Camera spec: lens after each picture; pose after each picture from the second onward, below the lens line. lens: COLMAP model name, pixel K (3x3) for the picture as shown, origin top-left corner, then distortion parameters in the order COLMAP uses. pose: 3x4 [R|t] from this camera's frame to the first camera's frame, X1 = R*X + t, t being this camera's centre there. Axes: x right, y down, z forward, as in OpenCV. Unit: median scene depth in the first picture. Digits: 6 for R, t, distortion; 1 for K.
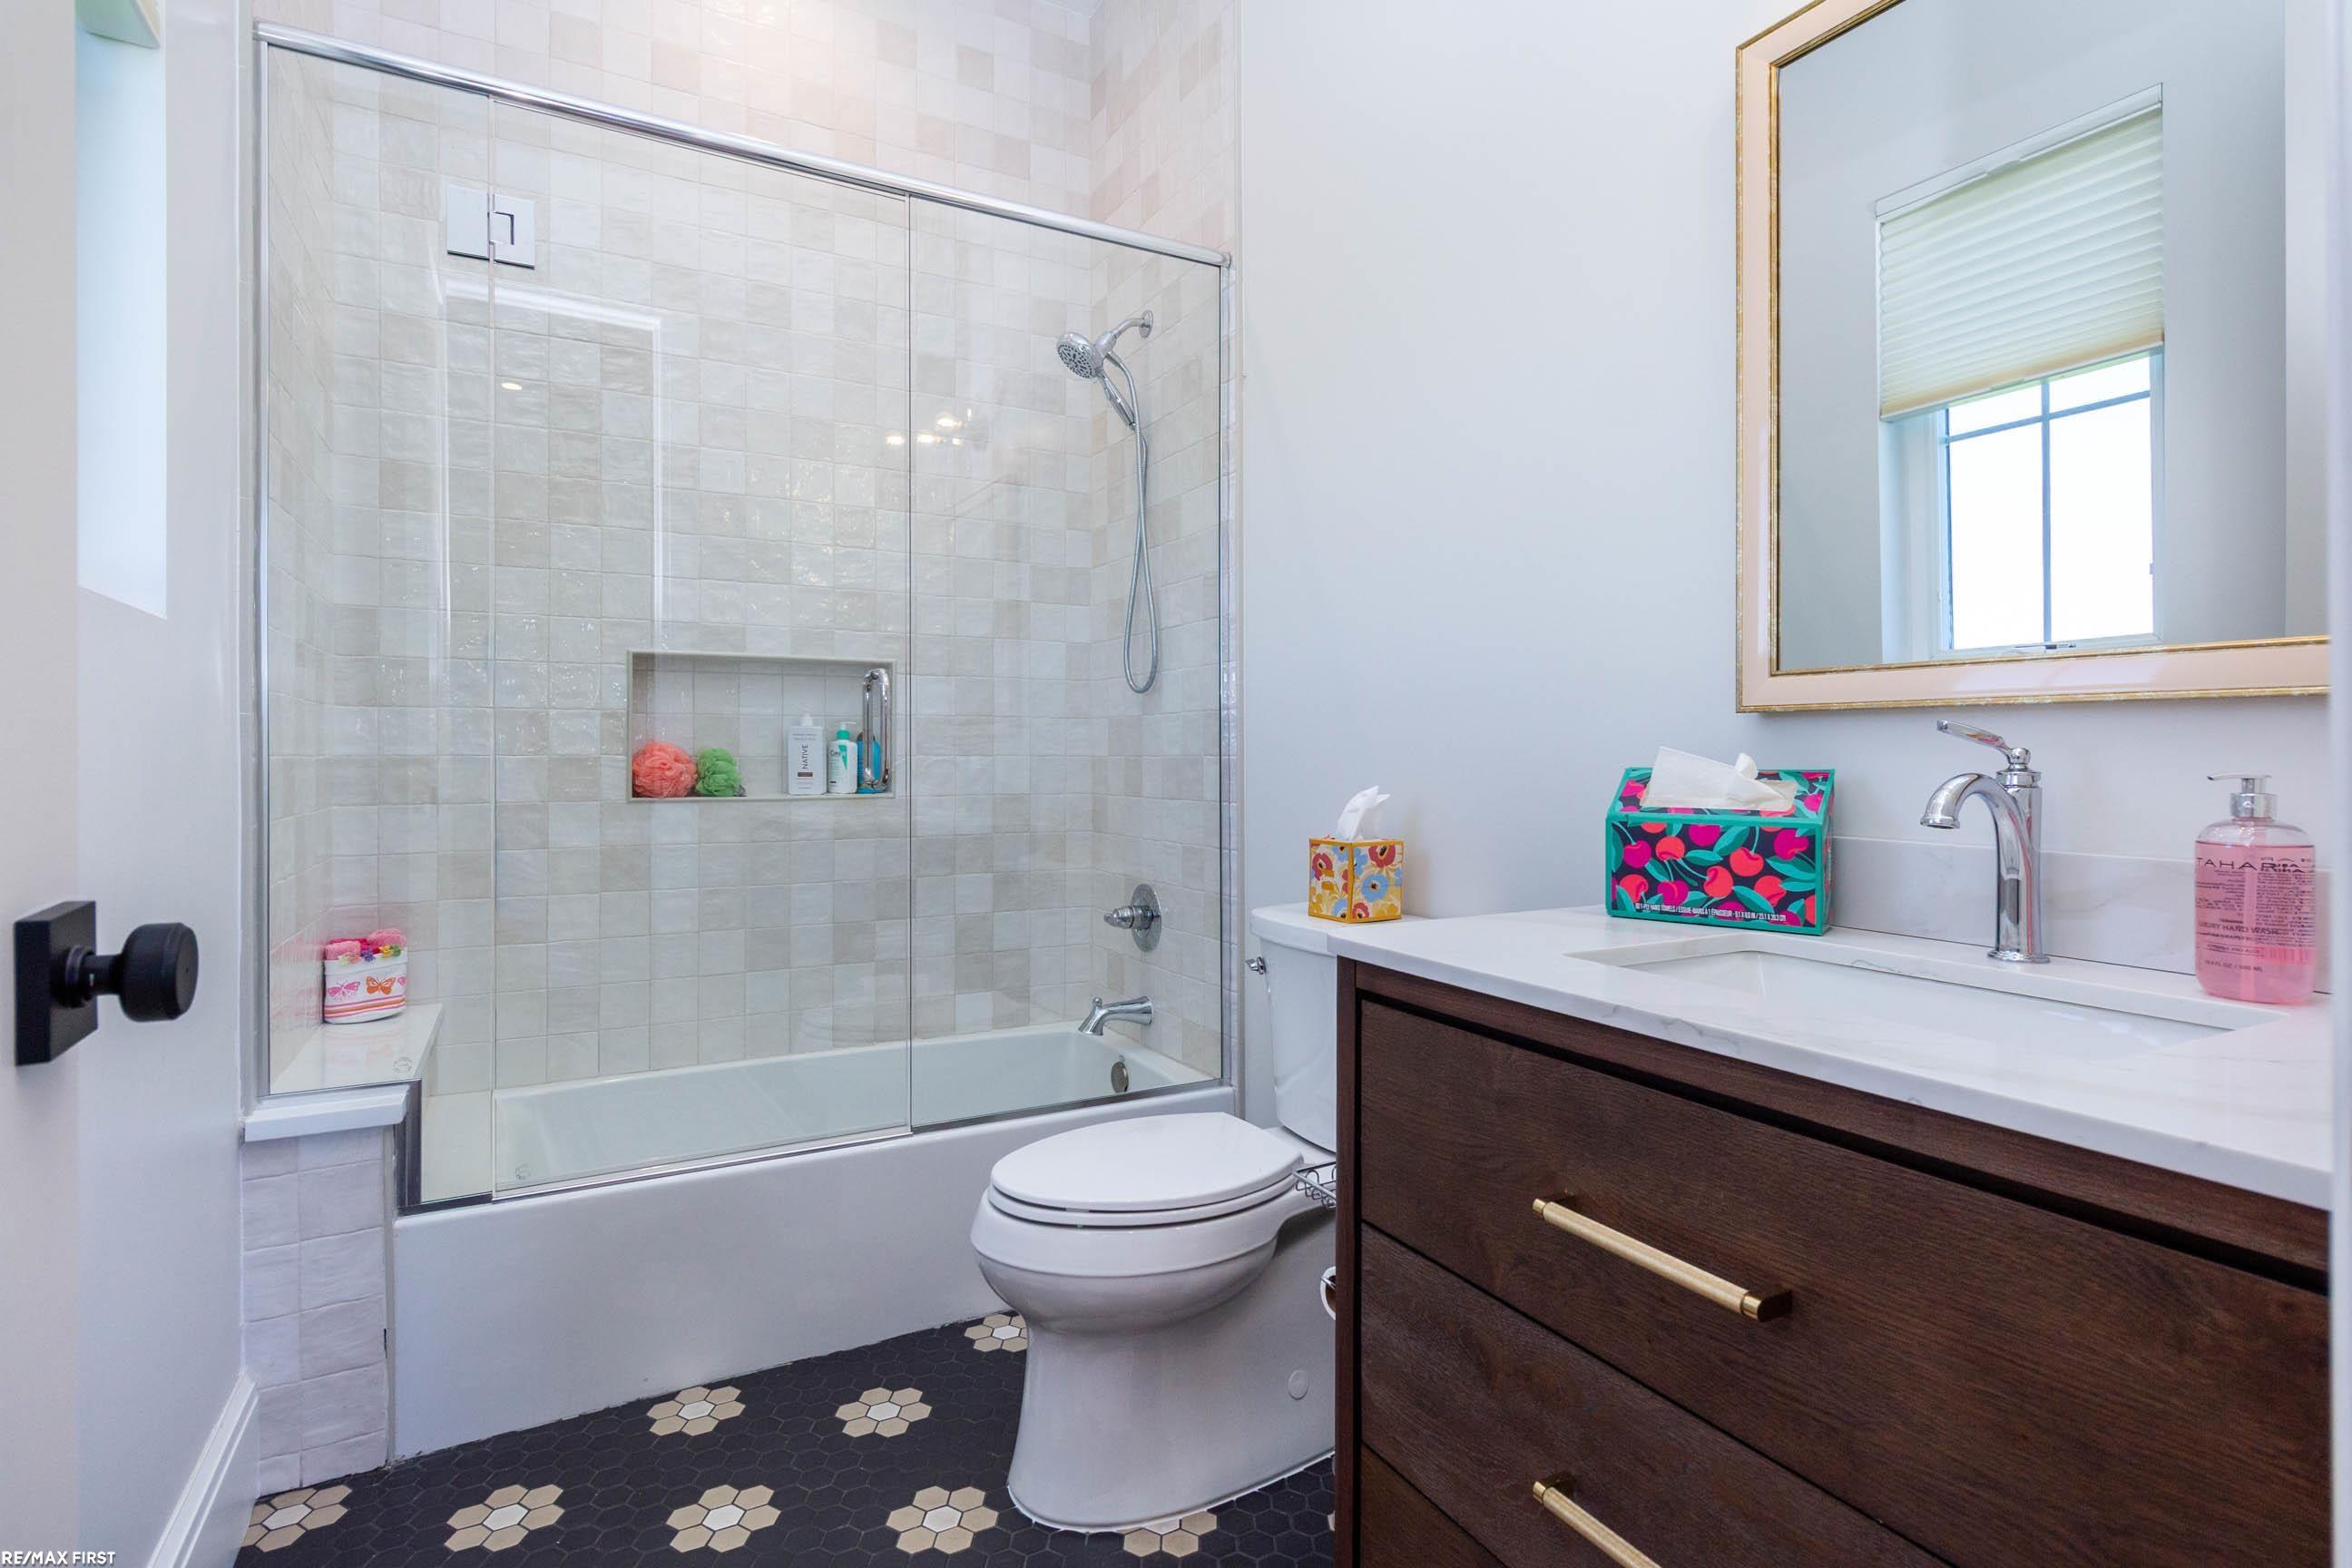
lens RADIAL K [[1148.9, 0, 1176.0], [0, 1148.9, 784.0], [0, 0, 1]] dist [-0.000067, 0.000041]
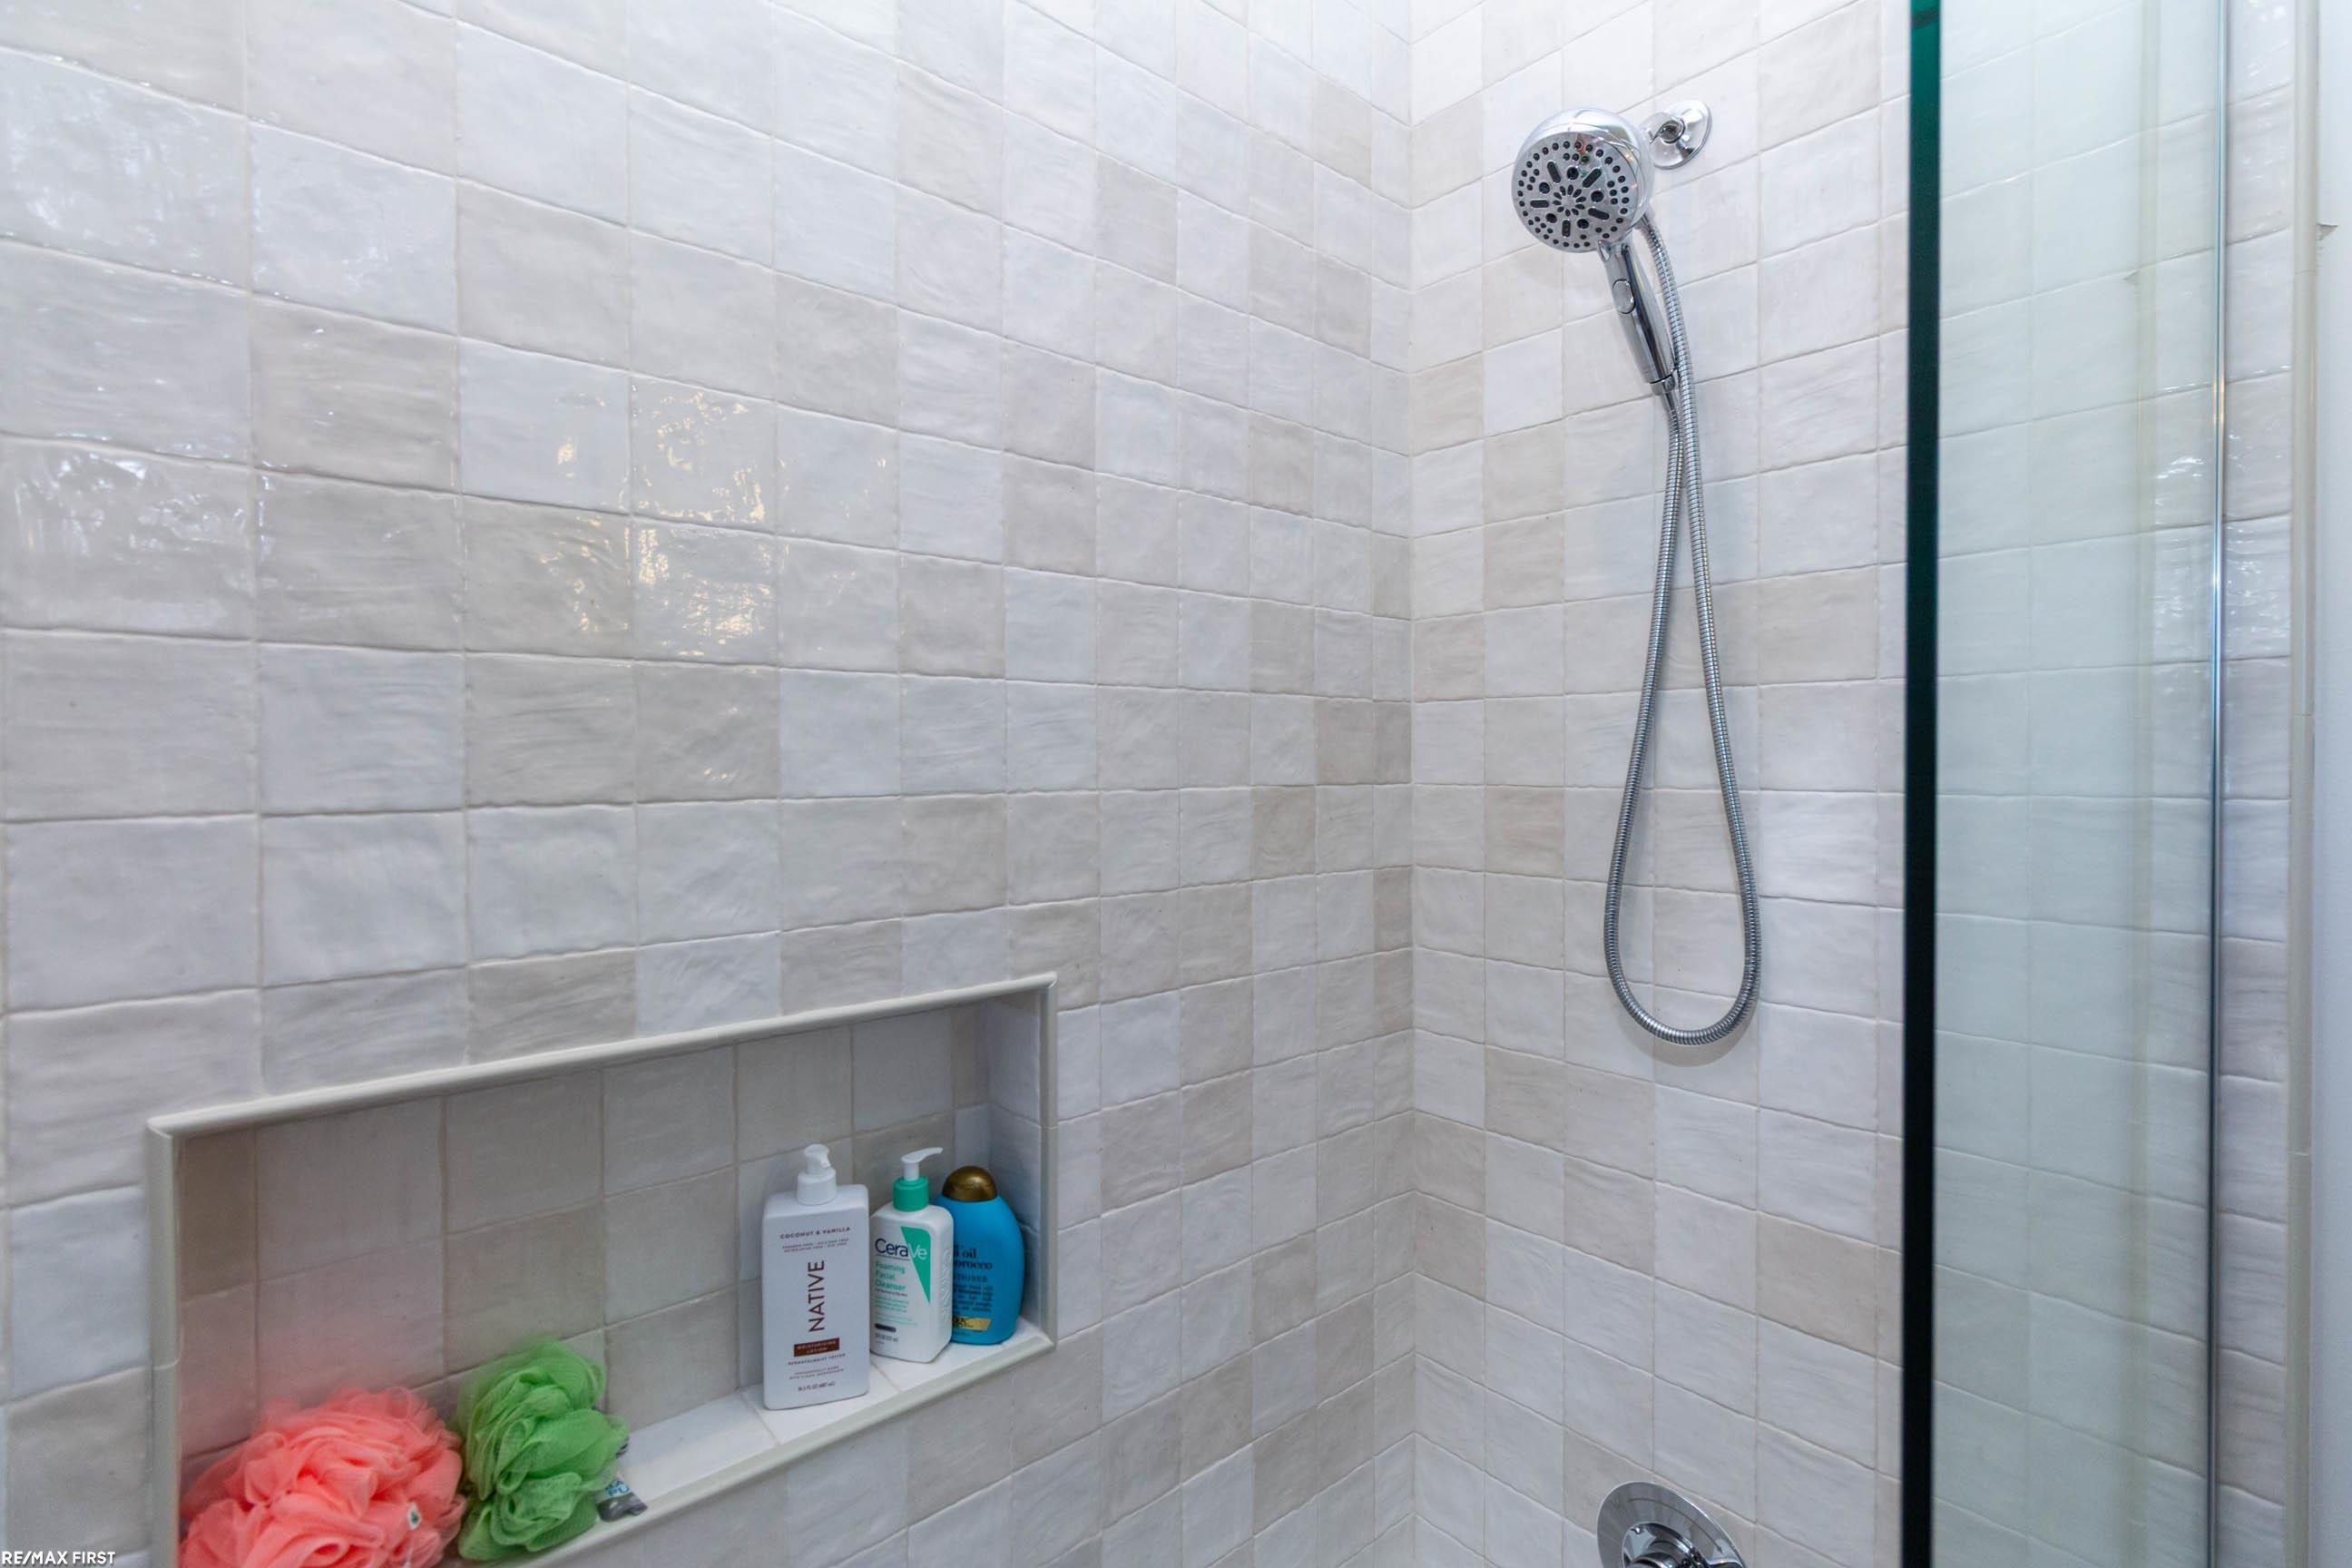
lens RADIAL K [[1070.4, 0, 1176.0], [0, 1070.4, 784.0], [0, 0, 1]] dist [-0.000048, 0.000088]
pose [[0.976217, -0.009591, 0.216586, -0.285410], [0.009050, 0.999953, 0.003490, -0.173596], [-0.216609, -0.001447, 0.976257, 0.668115]]
